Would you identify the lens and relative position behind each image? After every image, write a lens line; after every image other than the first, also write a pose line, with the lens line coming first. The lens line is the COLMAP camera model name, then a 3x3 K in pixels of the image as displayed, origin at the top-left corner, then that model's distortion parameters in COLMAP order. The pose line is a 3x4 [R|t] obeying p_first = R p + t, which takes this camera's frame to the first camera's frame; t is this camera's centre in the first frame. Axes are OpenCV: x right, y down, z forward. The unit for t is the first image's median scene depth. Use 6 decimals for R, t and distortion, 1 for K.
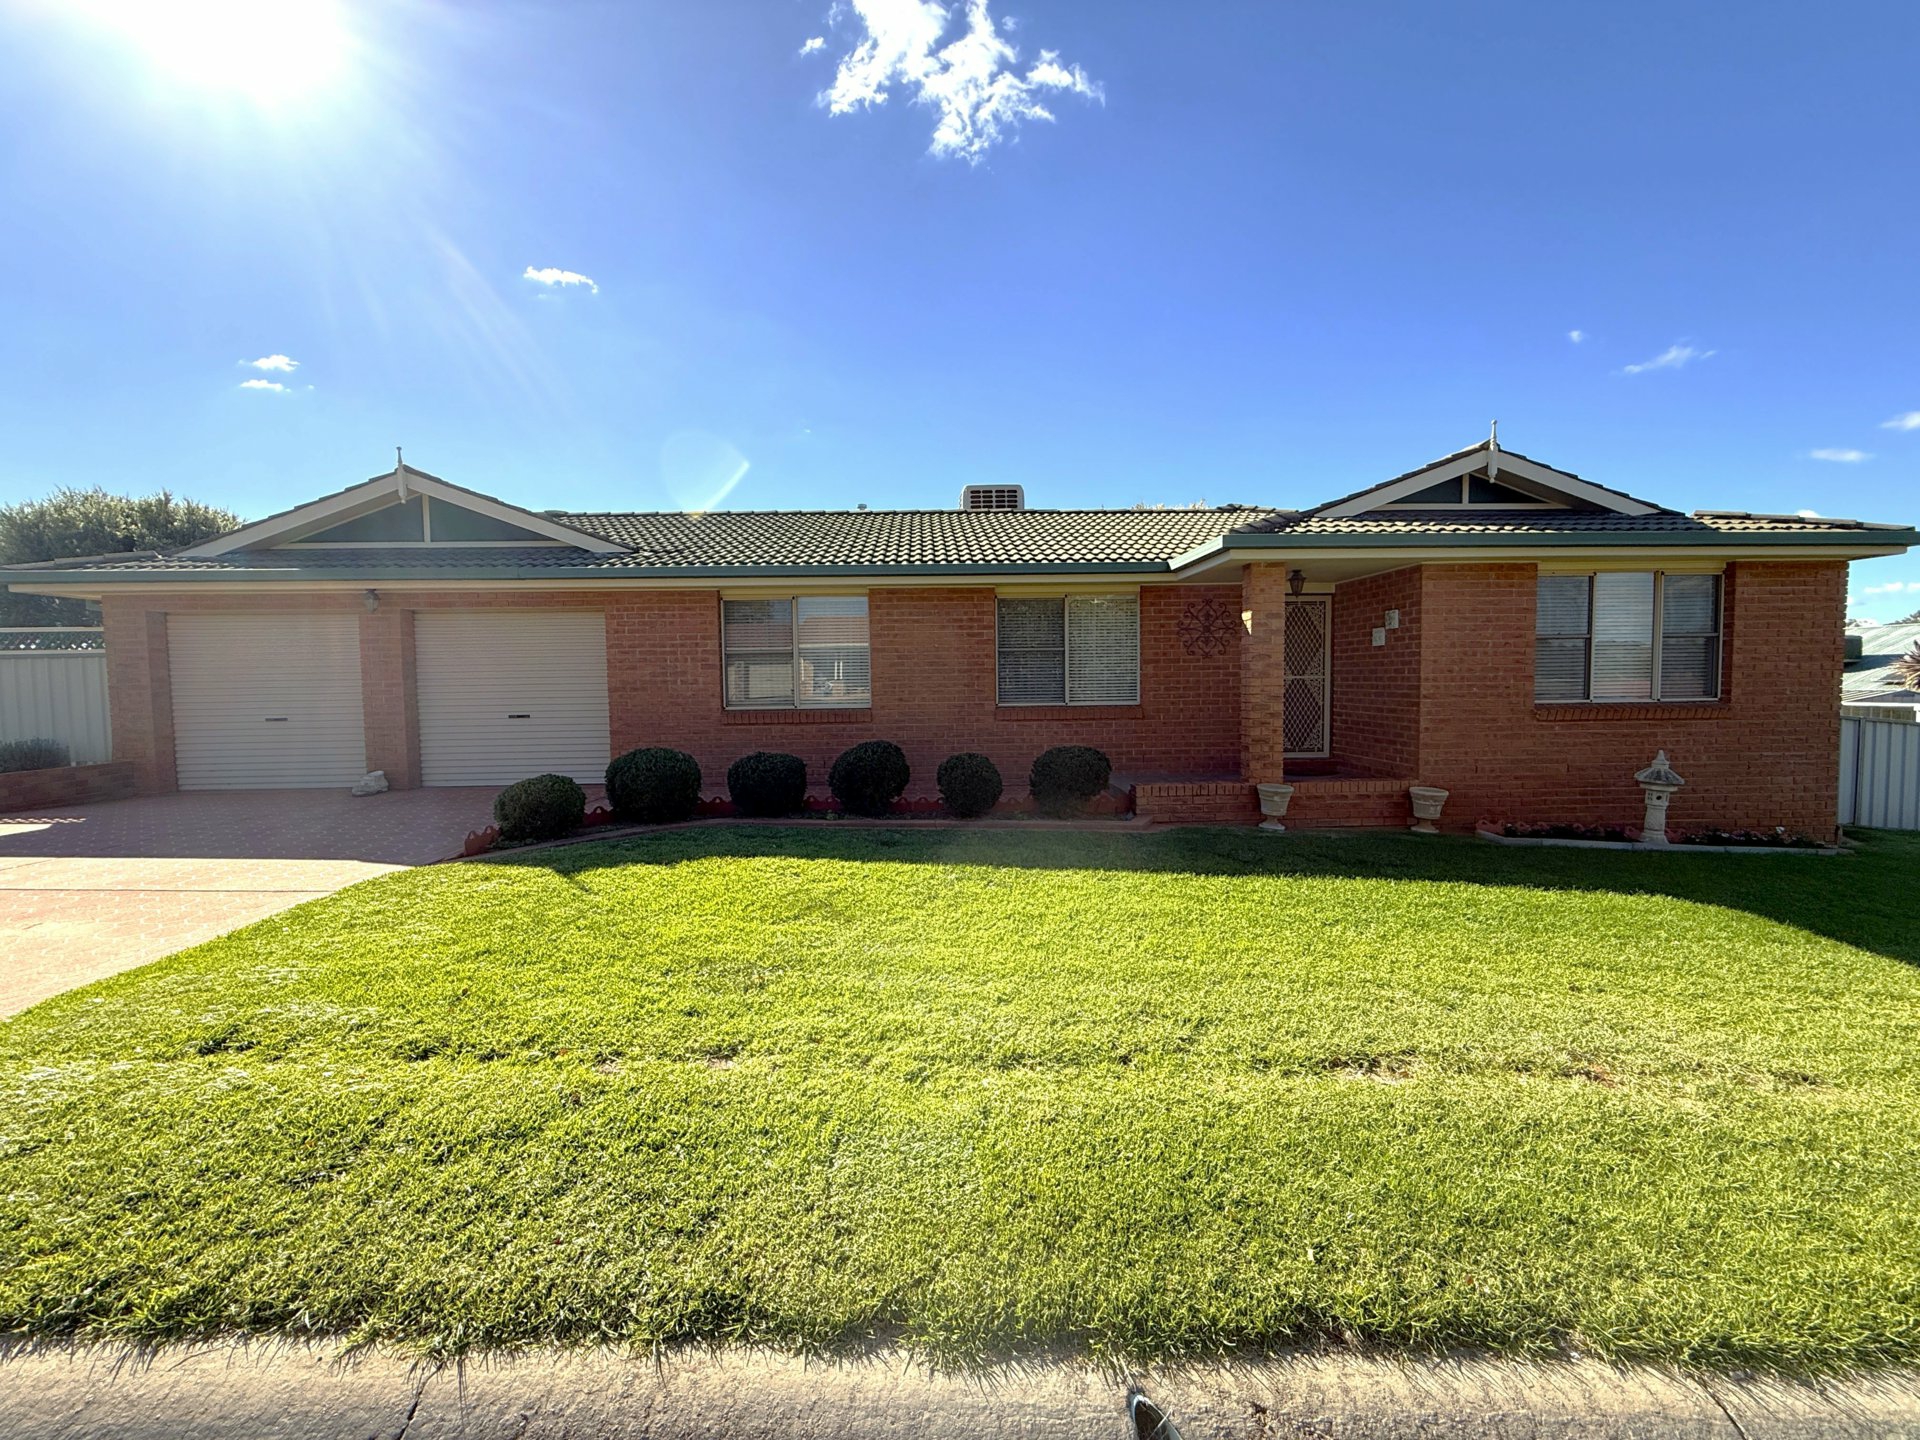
lens RADIAL K [[768.8, 0, 960.0], [0, 768.8, 720.0], [0, 0, 1]] dist [0.001483, 0.000030]
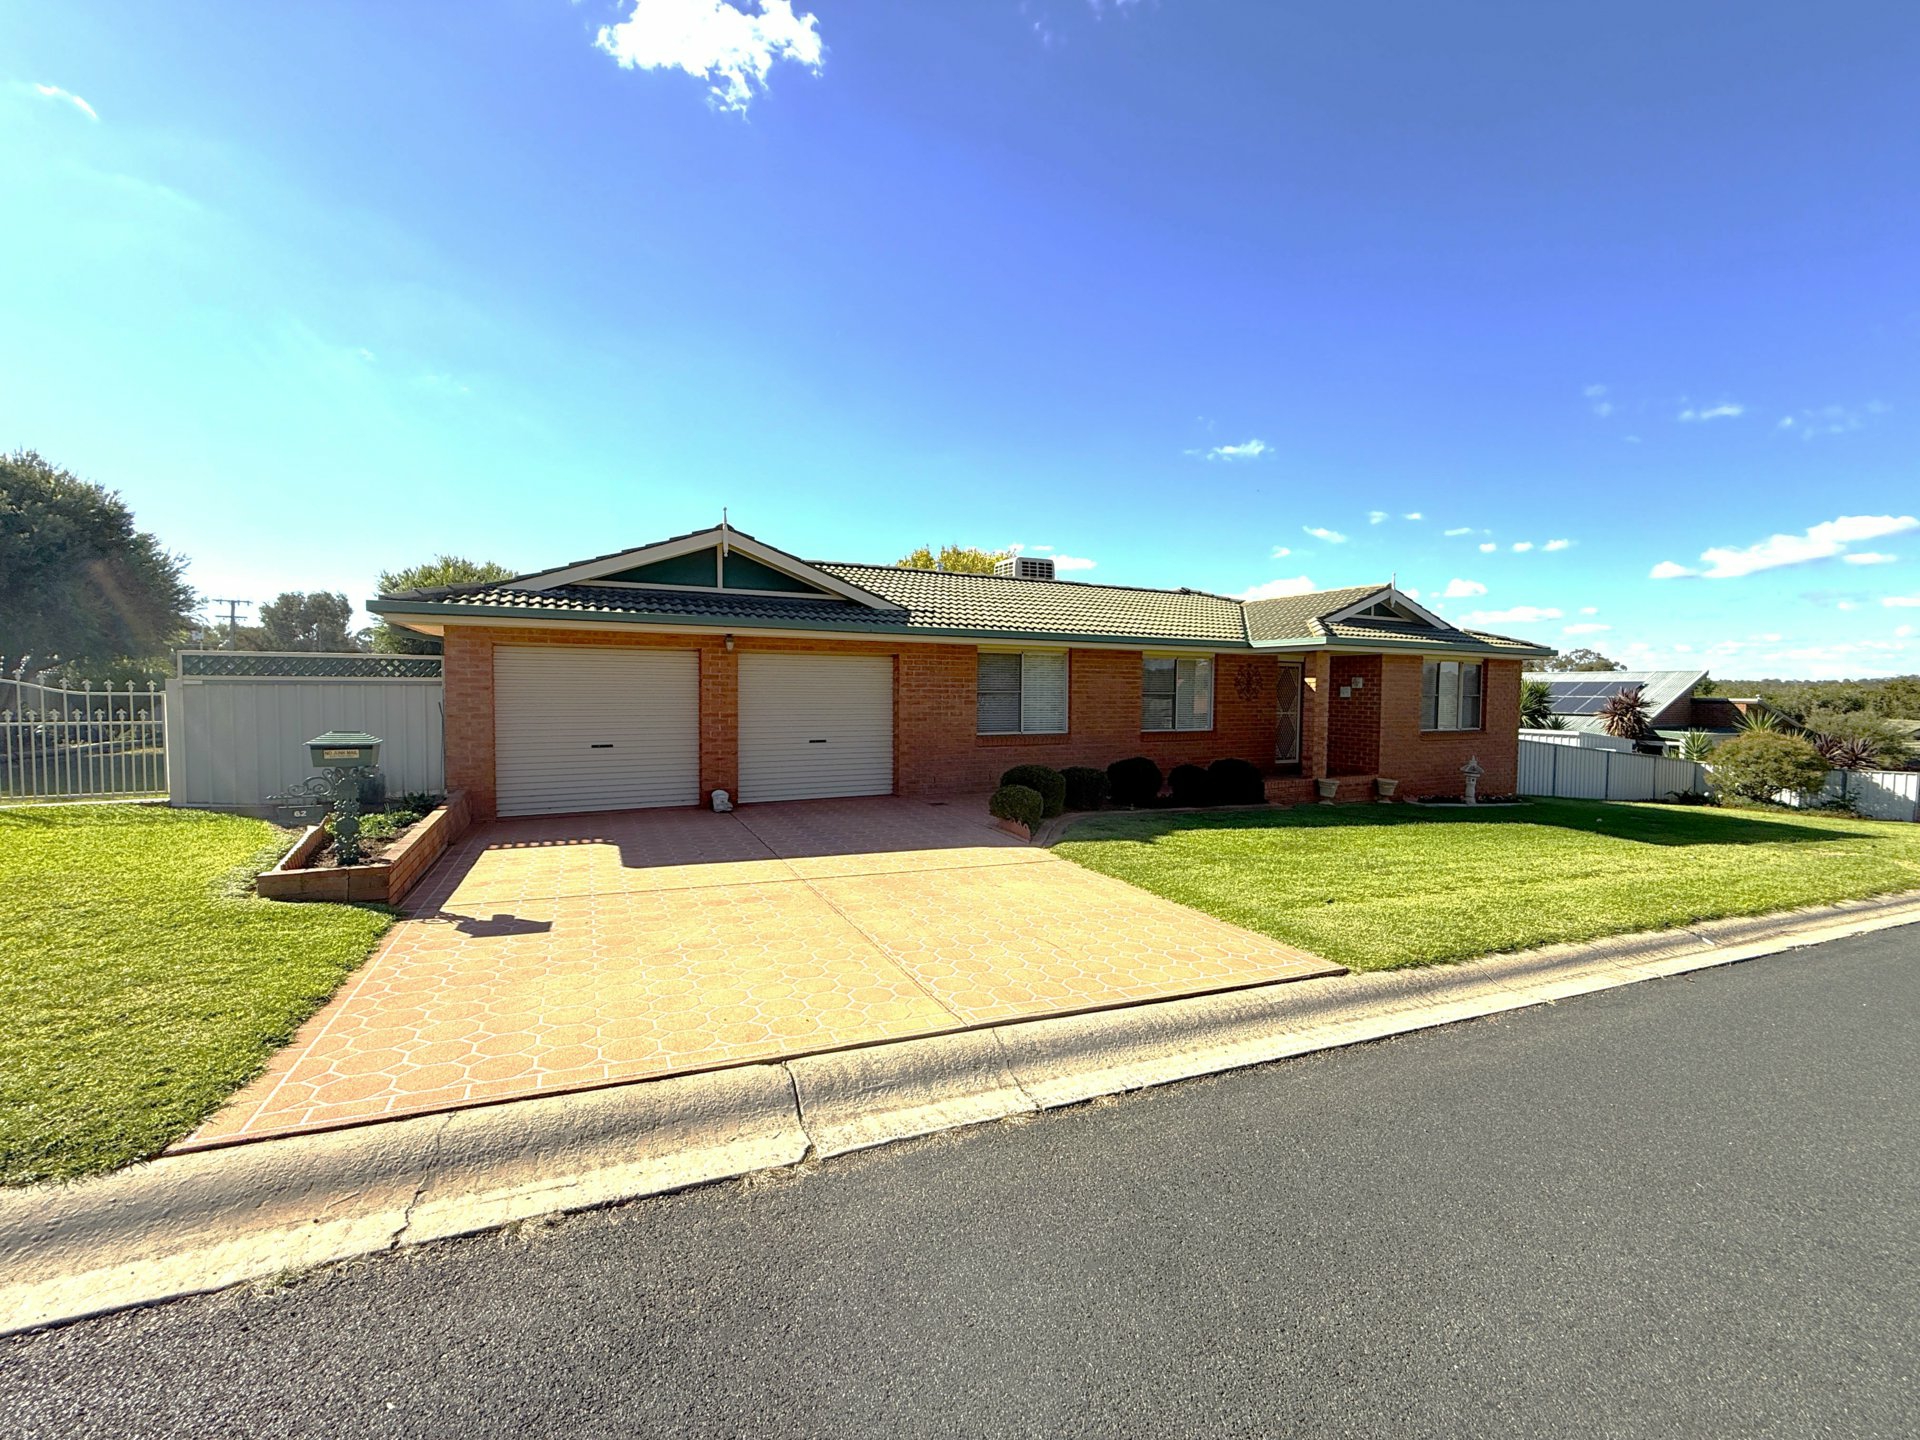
lens RADIAL K [[768.8, 0, 960.0], [0, 768.8, 720.0], [0, 0, 1]] dist [0.001483, 0.000030]
pose [[0.908644, 0.004111, 0.417552, -1.024245], [0.000338, 0.999944, -0.010579, -0.029226], [-0.417572, 0.009754, 0.908591, -0.215656]]
